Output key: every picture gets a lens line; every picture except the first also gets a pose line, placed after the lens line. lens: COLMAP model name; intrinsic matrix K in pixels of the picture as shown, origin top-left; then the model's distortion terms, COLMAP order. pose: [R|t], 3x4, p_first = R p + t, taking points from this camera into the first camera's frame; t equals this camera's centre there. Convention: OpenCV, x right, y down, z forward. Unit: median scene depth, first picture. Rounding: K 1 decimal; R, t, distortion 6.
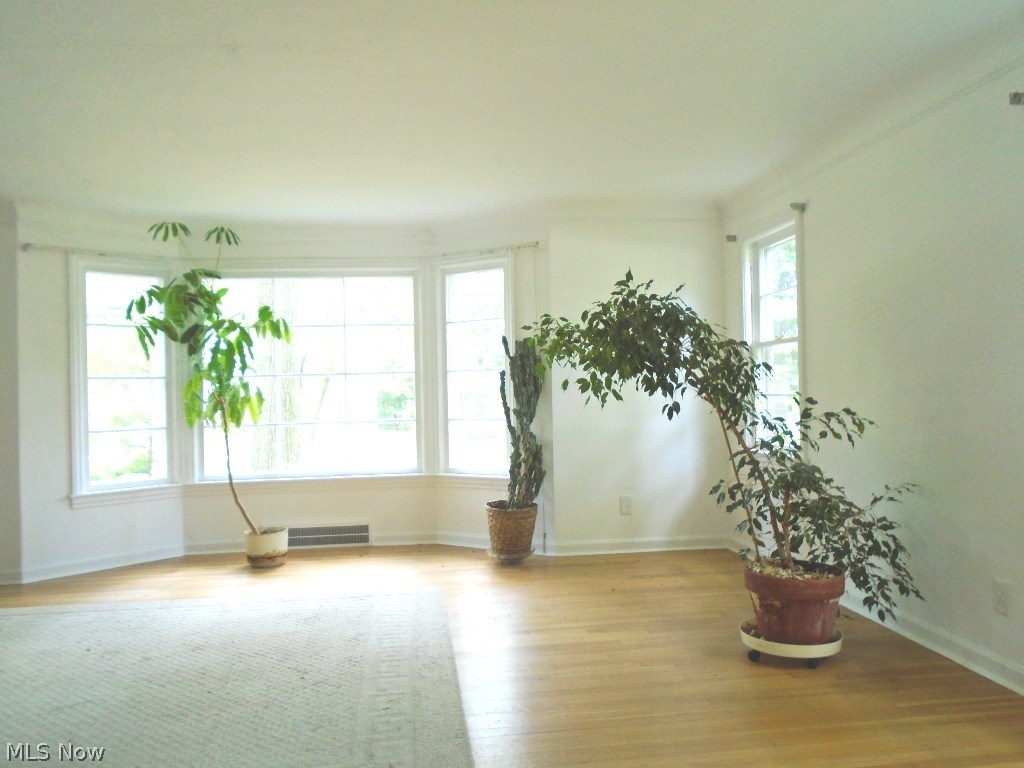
lens RADIAL K [[778.0, 0, 510.3], [0, 778.0, 368.0], [0, 0, 1]] dist [-0.008463, -0.005397]
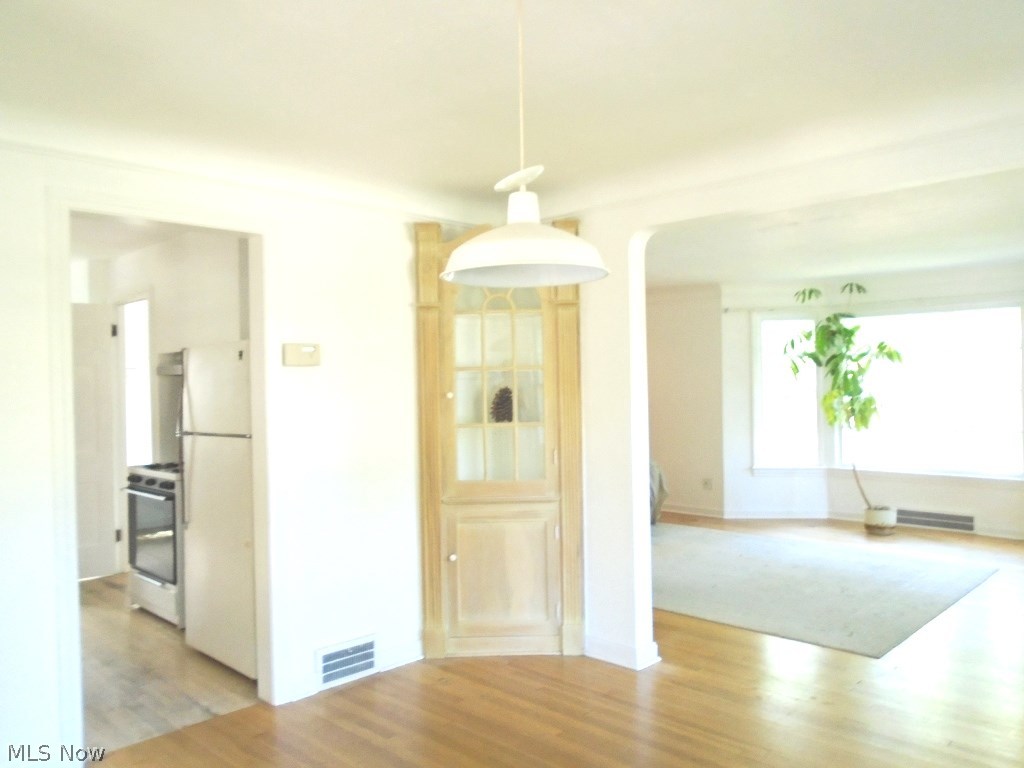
lens RADIAL K [[778.0, 0, 511.5], [0, 778.0, 383.3], [0, 0, 1]] dist [-0.008463, -0.005397]
pose [[0.619782, 0.017396, -0.784581, 0.334836], [0.019589, 0.999100, 0.037627, -0.069025], [0.784530, -0.038690, 0.618883, -0.320795]]
